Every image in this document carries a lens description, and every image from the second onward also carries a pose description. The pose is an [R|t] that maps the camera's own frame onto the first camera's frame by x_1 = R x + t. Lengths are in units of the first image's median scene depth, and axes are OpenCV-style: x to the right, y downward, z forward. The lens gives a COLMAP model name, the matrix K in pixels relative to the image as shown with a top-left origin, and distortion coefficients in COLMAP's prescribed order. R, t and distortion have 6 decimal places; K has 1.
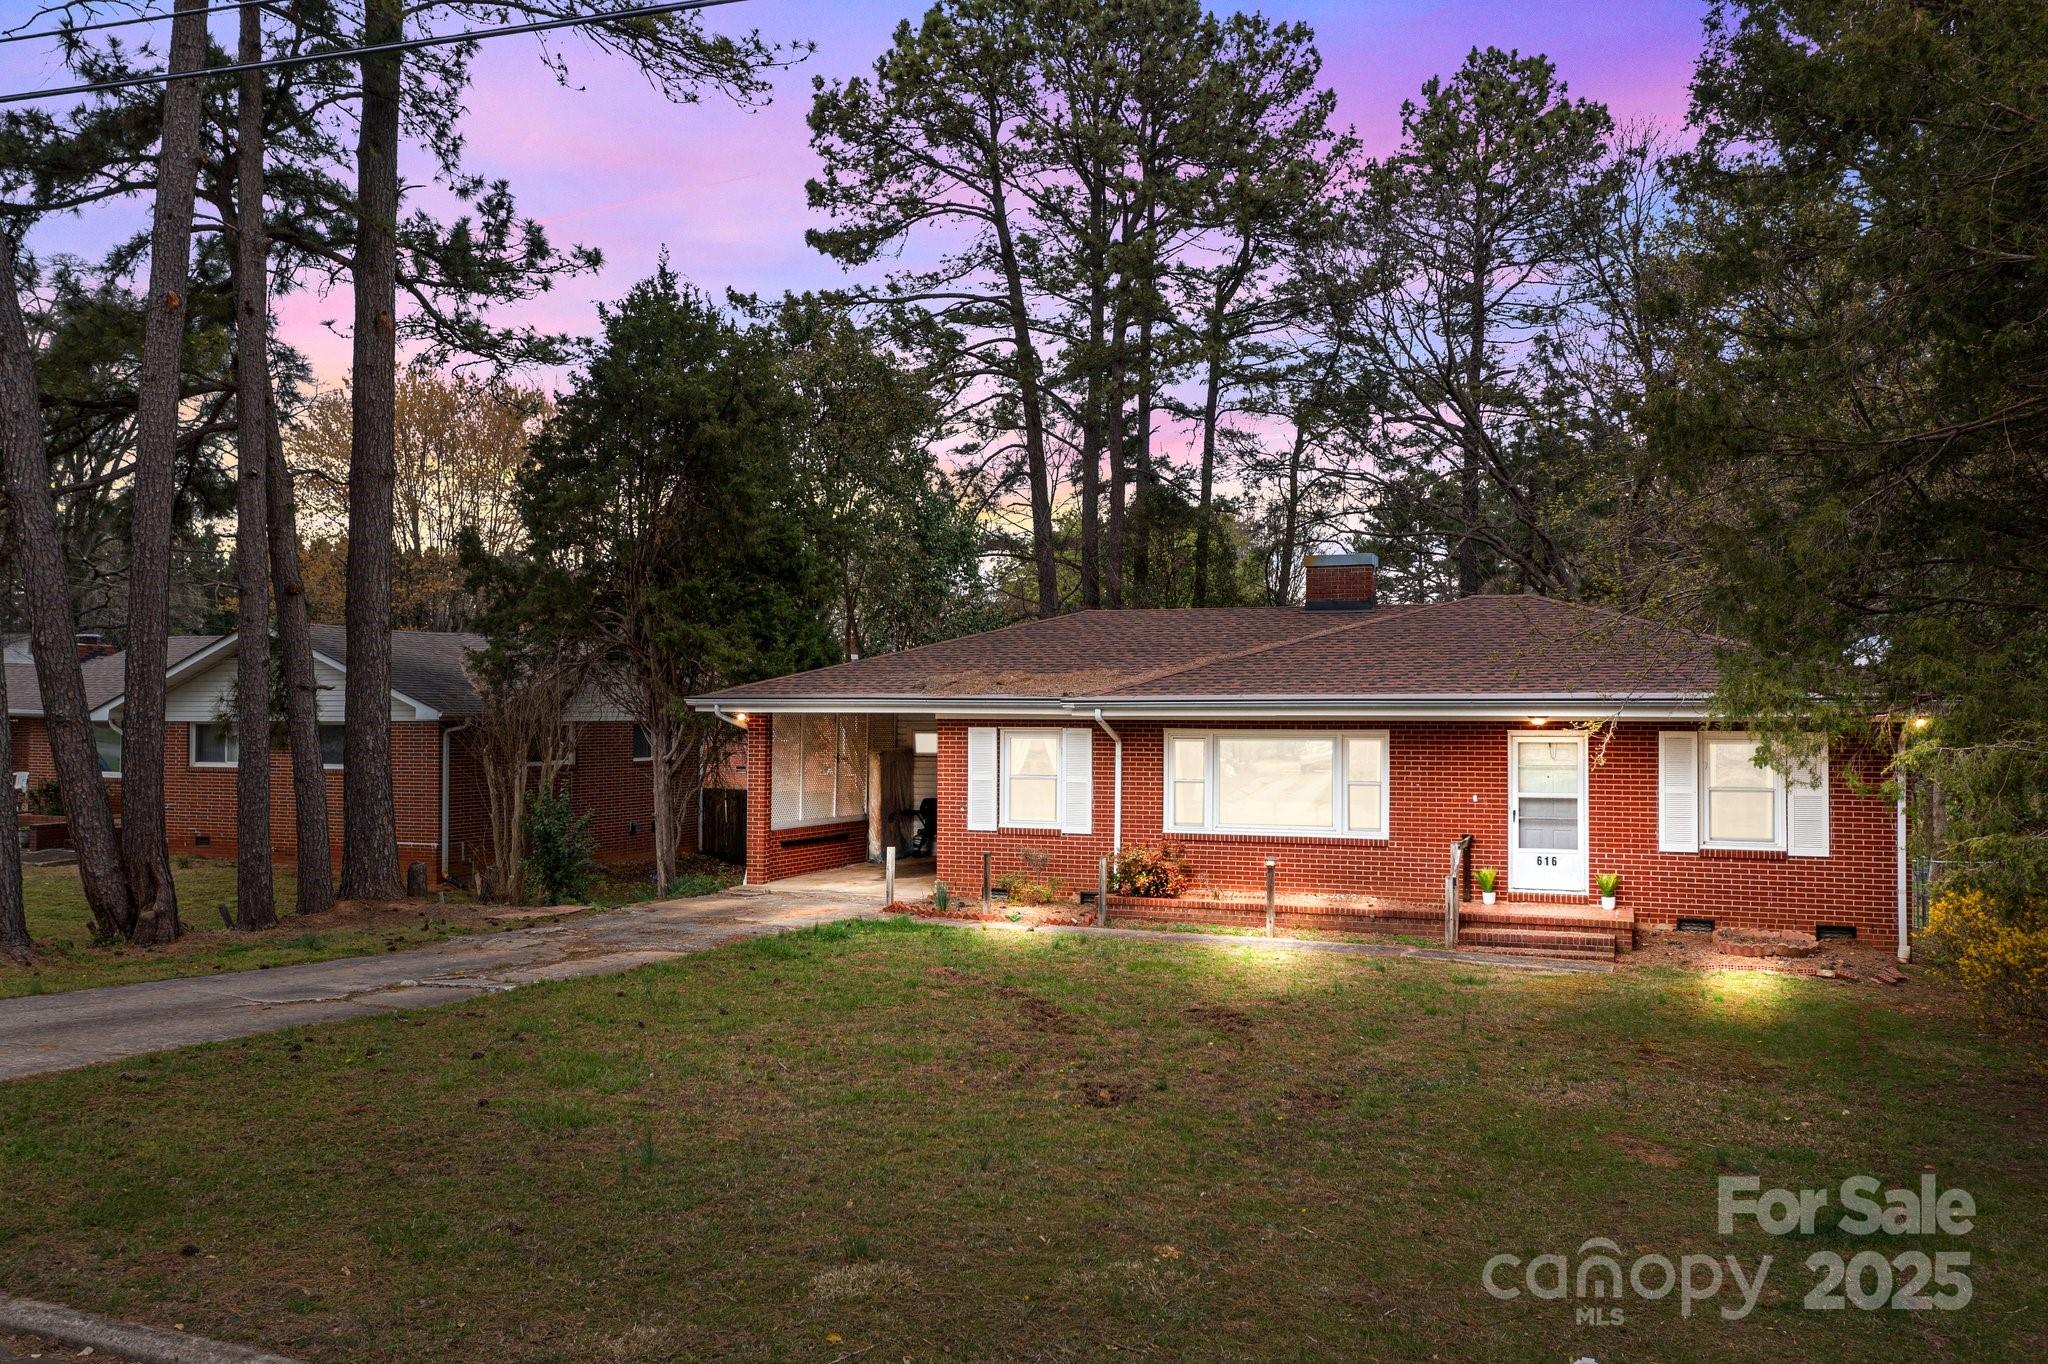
lens RADIAL K [[1630.5, 0, 1011.3], [0, 1630.5, 687.6], [0, 0, 1]] dist [0.000876, 0.002970]
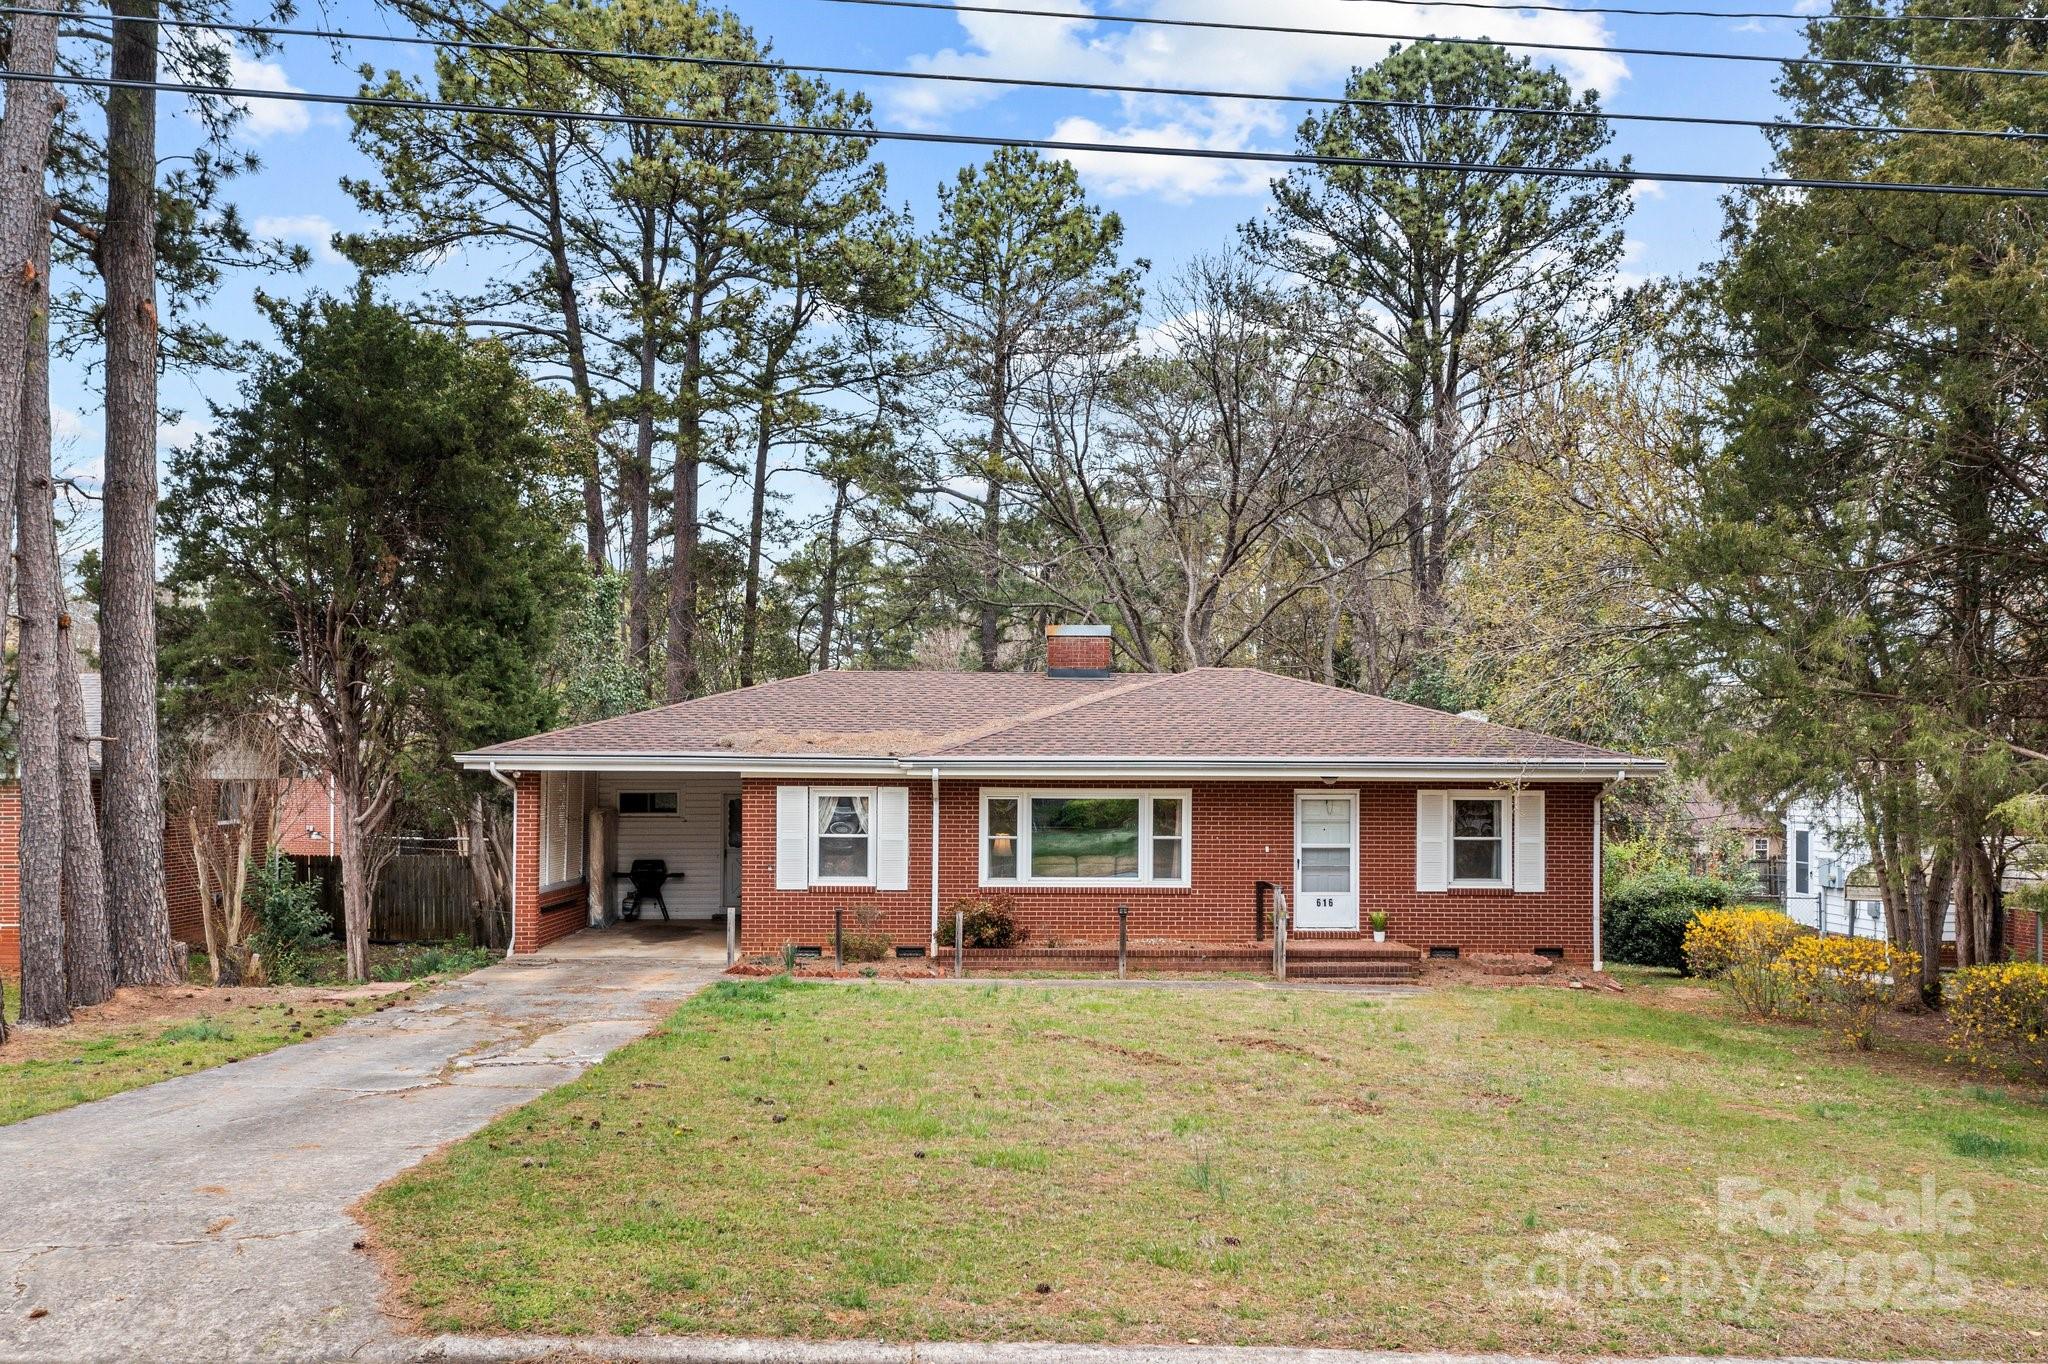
lens RADIAL K [[1659.8, 0, 1016.2], [0, 1659.8, 773.6], [0, 0, 1]] dist [0.002417, -0.000418]
pose [[0.914672, 0.004022, 0.404176, -0.340468], [-0.010431, 0.999852, 0.013656, 0.001525], [-0.404061, -0.016707, 0.914579, 0.017727]]
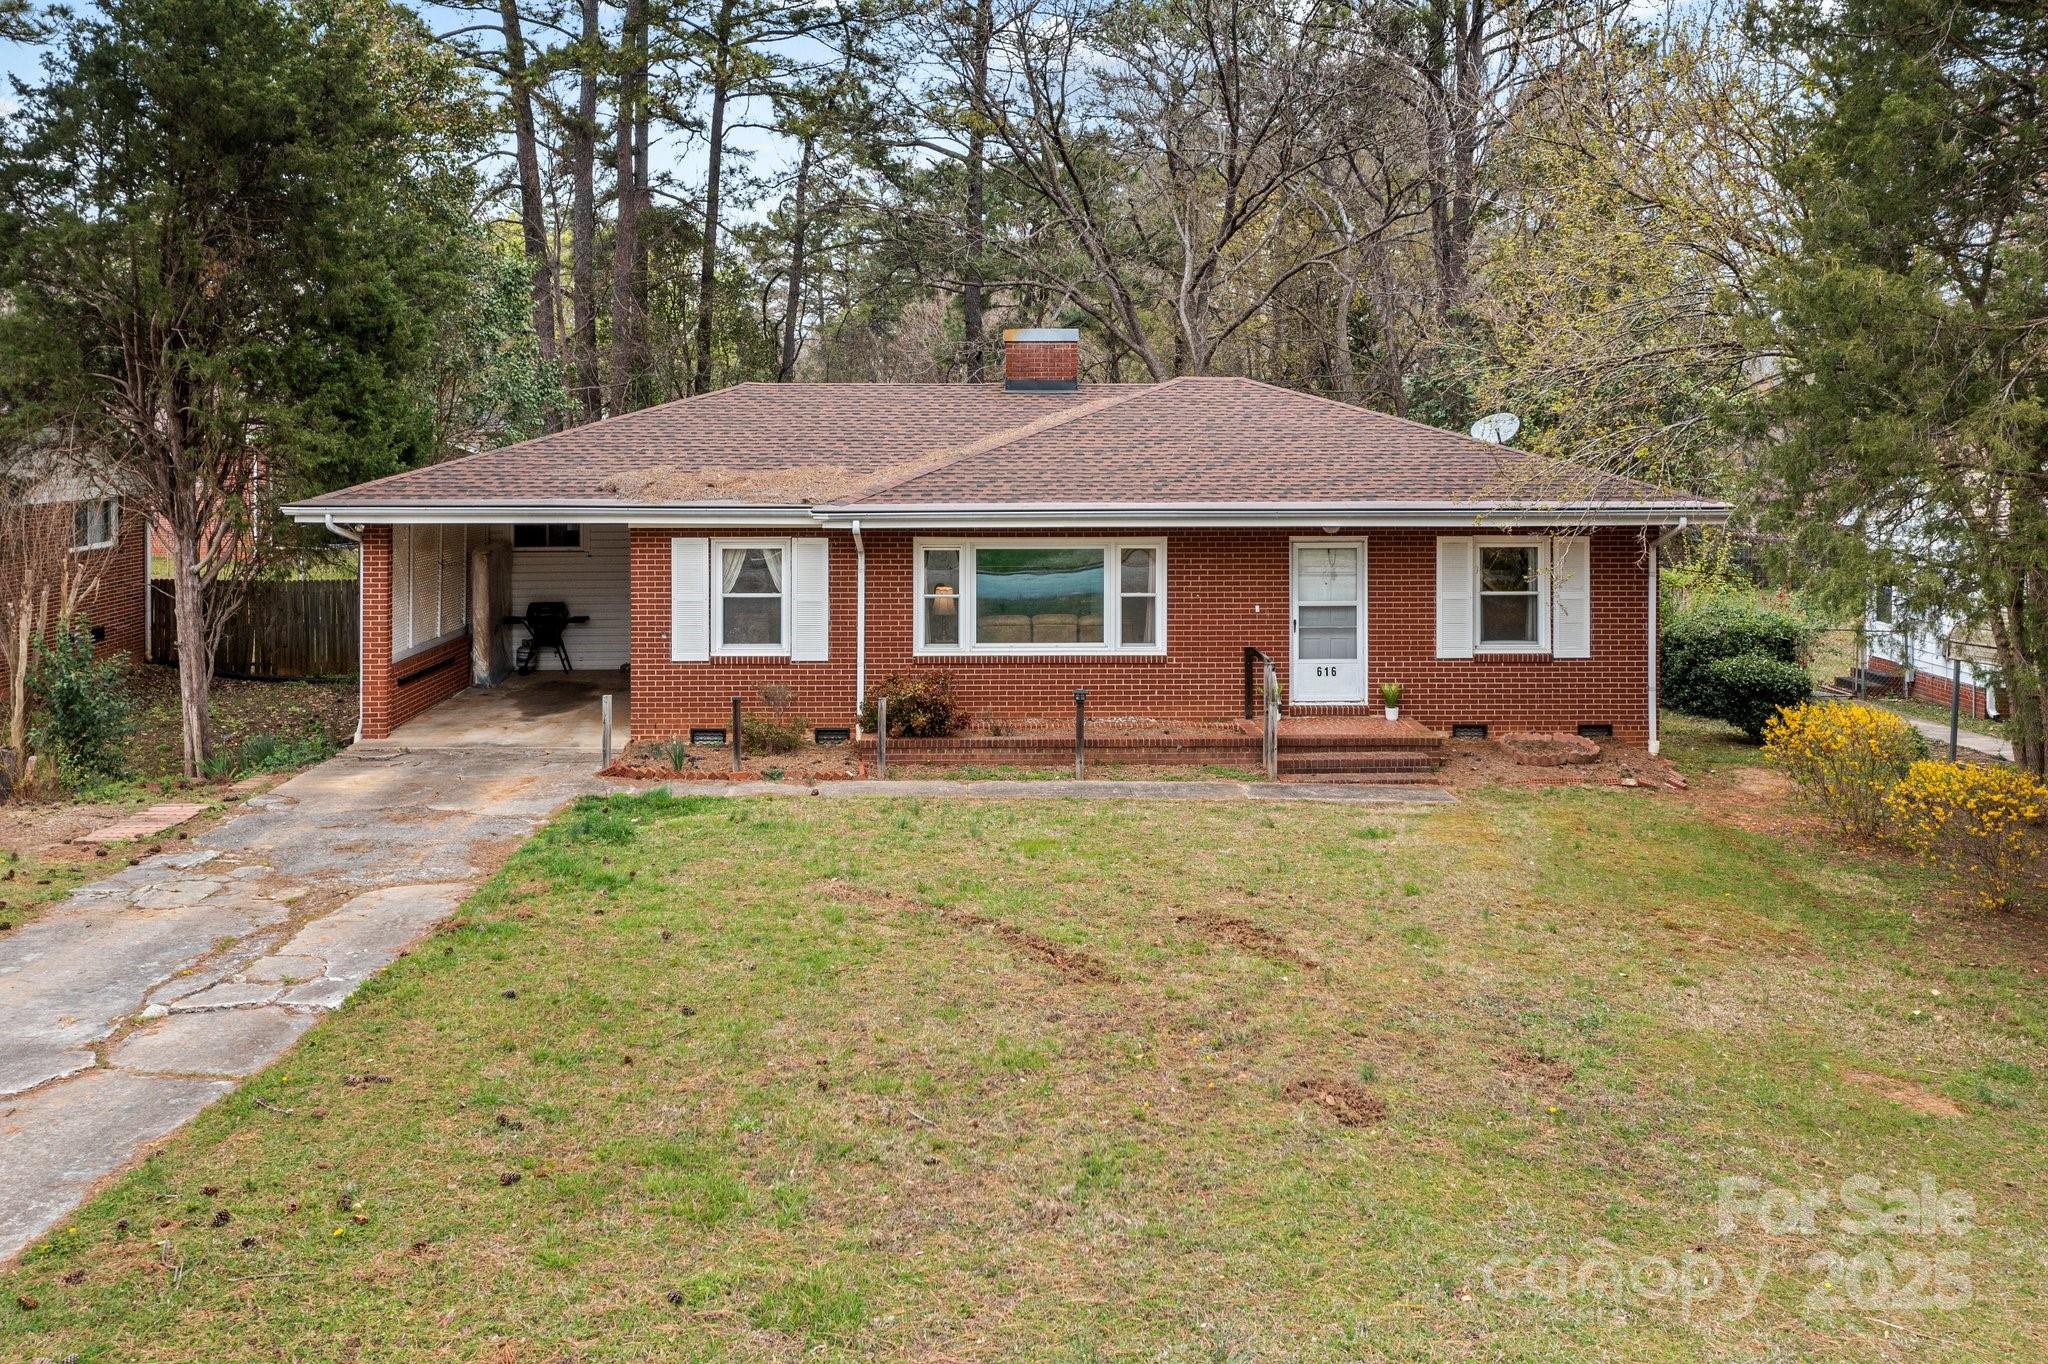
lens RADIAL K [[1693.0, 0, 1017.8], [0, 1693.0, 437.7], [0, 0, 1]] dist [0.003681, 0.000183]
pose [[0.918634, -0.008700, 0.395013, -0.231140], [-0.004150, 0.999490, 0.031663, -0.062155], [-0.395087, -0.030725, 0.918130, 0.154572]]
